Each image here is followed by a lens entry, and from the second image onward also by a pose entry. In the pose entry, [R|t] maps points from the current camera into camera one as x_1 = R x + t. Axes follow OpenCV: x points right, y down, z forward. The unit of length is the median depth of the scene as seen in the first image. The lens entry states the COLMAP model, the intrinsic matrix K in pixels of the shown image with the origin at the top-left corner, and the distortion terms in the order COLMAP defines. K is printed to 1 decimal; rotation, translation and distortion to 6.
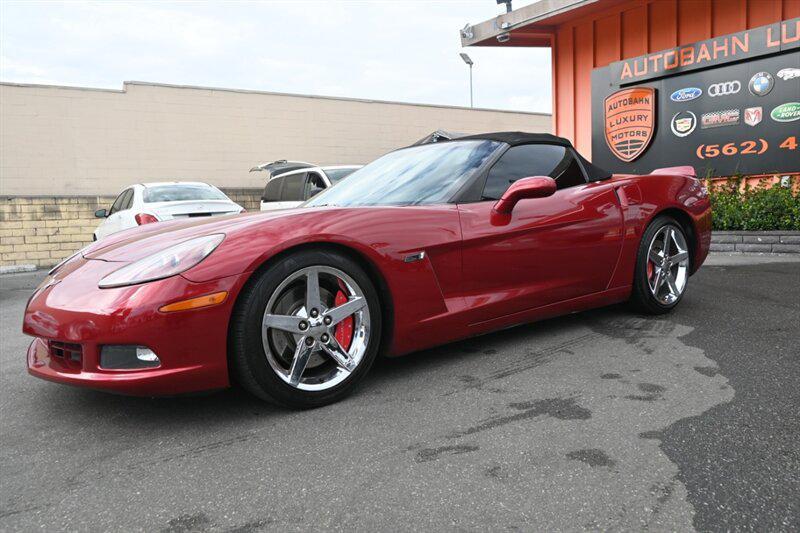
lens RADIAL K [[663.3, 0, 400.0], [0, 663.3, 266.5], [0, 0, 1]] dist [-0.010892, 0.000495]
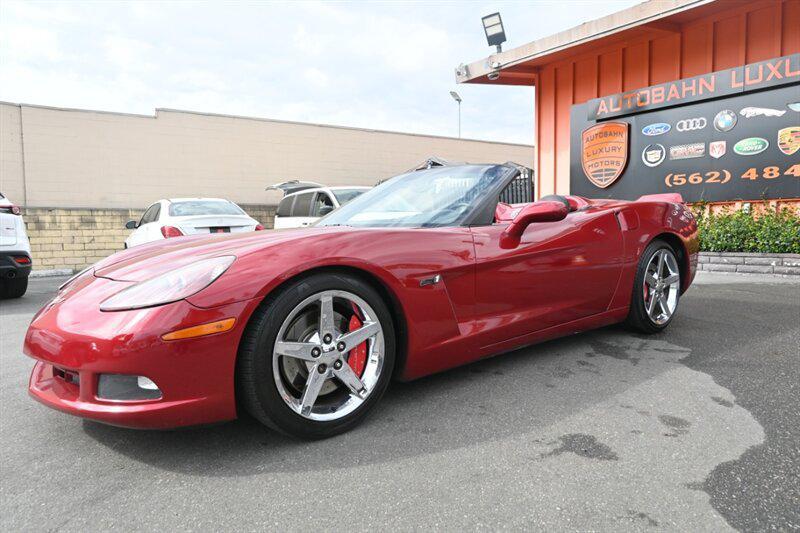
lens RADIAL K [[561.2, 0, 400.0], [0, 561.2, 266.5], [0, 0, 1]] dist [-0.005800, -0.000537]
pose [[0.999751, 0.017777, 0.013469, -0.013814], [-0.017627, 0.999782, -0.011158, -0.010230], [-0.013665, 0.010918, 0.999847, 0.068514]]
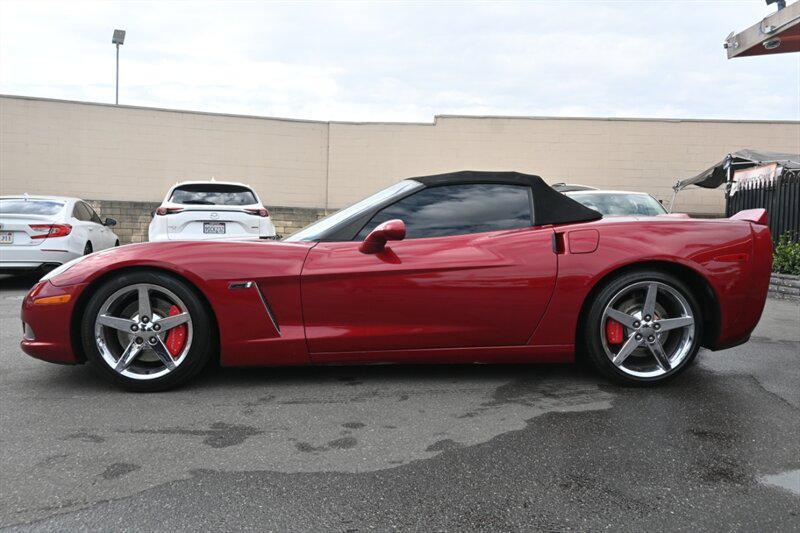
lens RADIAL K [[635.4, 0, 400.0], [0, 635.4, 266.5], [0, 0, 1]] dist [-0.003203, -0.002606]
pose [[0.802967, 0.085531, -0.589854, 0.369578], [-0.095664, 0.995314, 0.014096, -0.036652], [0.588296, 0.045110, 0.807387, 0.104502]]
